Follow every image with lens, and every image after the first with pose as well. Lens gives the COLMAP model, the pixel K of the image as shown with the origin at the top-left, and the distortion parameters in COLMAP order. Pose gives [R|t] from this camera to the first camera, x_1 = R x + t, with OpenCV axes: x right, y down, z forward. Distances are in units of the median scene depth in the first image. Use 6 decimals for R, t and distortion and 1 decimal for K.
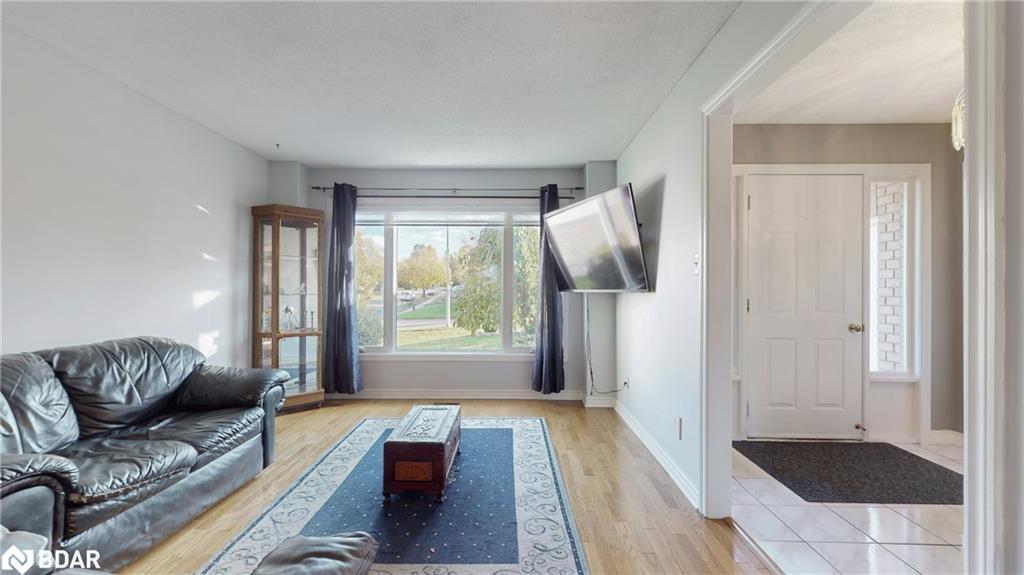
lens RADIAL K [[408.0, 0, 512.0], [0, 408.0, 287.5], [0, 0, 1]] dist [0.000178, 0.000068]
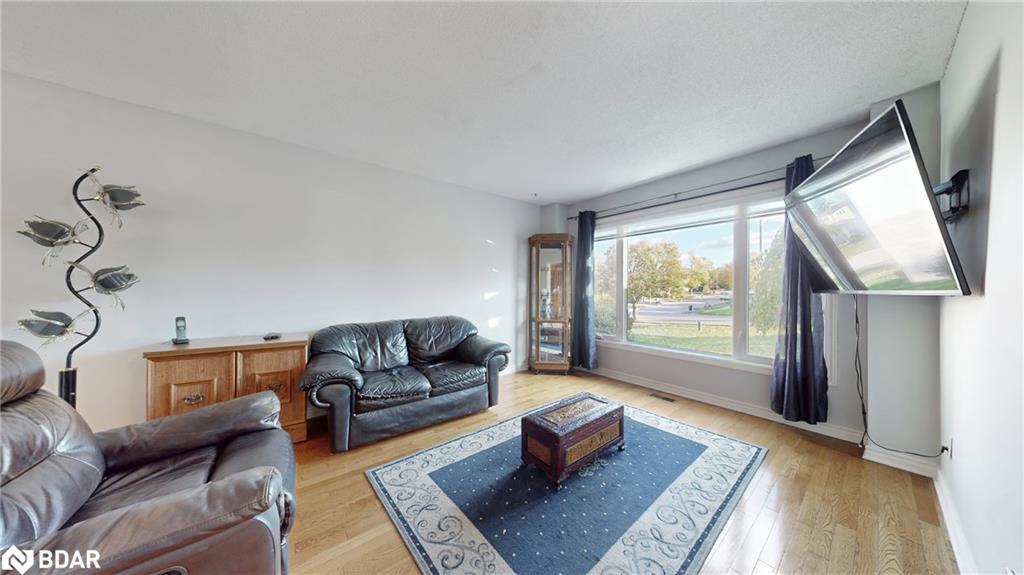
lens RADIAL K [[290.1, 0, 514.5], [0, 290.1, 290.2], [0, 0, 1]] dist [0.001588, 0.000105]
pose [[0.646262, -0.001083, -0.763115, 0.180150], [0.004639, 0.999986, 0.002509, 0.001092], [0.763101, -0.005161, 0.646258, 0.231283]]
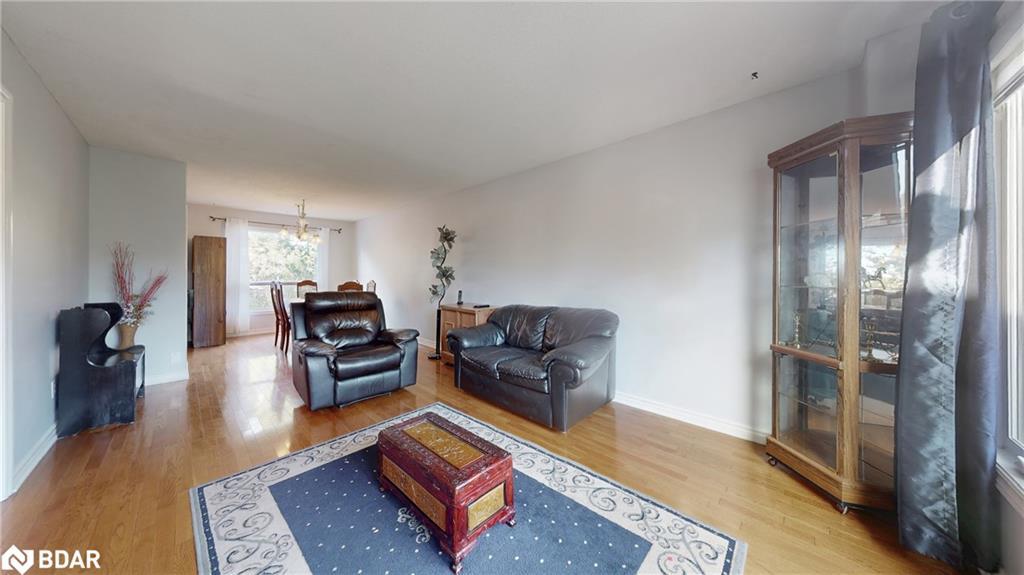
lens RADIAL K [[360.8, 0, 547.4], [0, 360.8, 281.4], [0, 0, 1]] dist [0.000160, -0.000036]
pose [[-0.688124, -0.003246, -0.725586, 0.104065], [-0.005650, 0.999984, 0.000884, 0.010846], [0.725571, 0.004707, -0.688131, 1.055115]]
